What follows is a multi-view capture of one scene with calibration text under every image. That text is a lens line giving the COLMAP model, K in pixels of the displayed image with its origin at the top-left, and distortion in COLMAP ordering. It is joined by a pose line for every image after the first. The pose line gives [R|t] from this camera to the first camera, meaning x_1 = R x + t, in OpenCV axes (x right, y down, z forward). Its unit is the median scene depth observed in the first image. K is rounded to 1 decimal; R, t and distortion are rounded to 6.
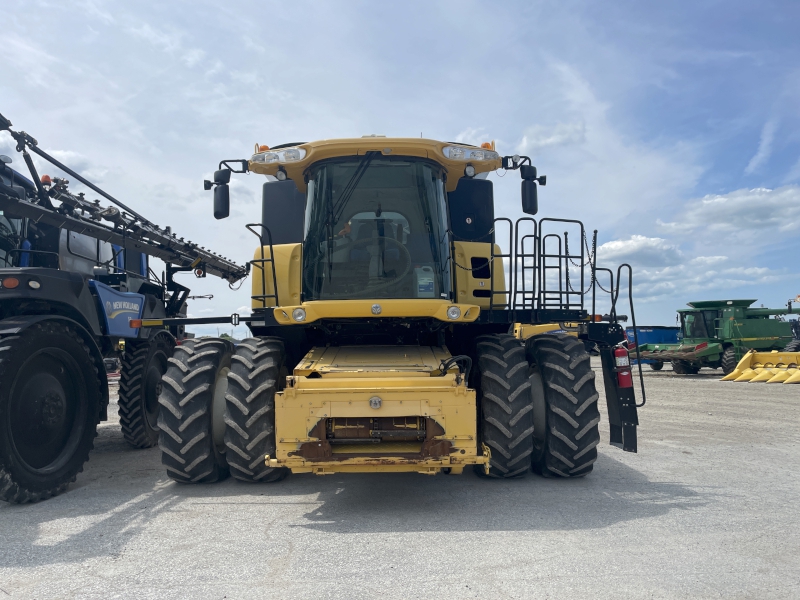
lens RADIAL K [[599.2, 0, 400.0], [0, 599.2, 300.0], [0, 0, 1]] dist [0.099898, -0.128371]
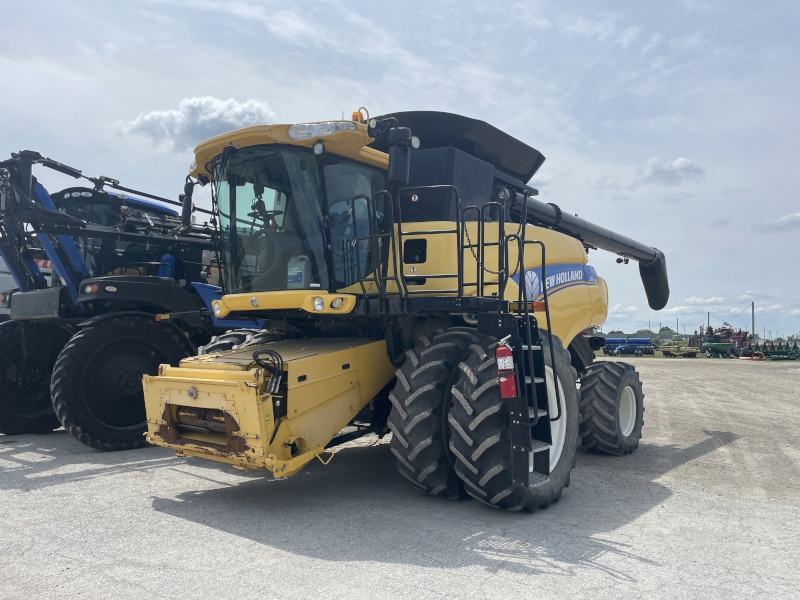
lens RADIAL K [[615.7, 0, 400.0], [0, 615.7, 300.0], [0, 0, 1]] dist [0.119419, -0.157465]
pose [[0.779411, -0.023432, -0.626075, 0.791691], [0.032026, 0.999484, 0.002462, 0.016826], [0.625694, -0.021970, 0.779759, 0.336550]]
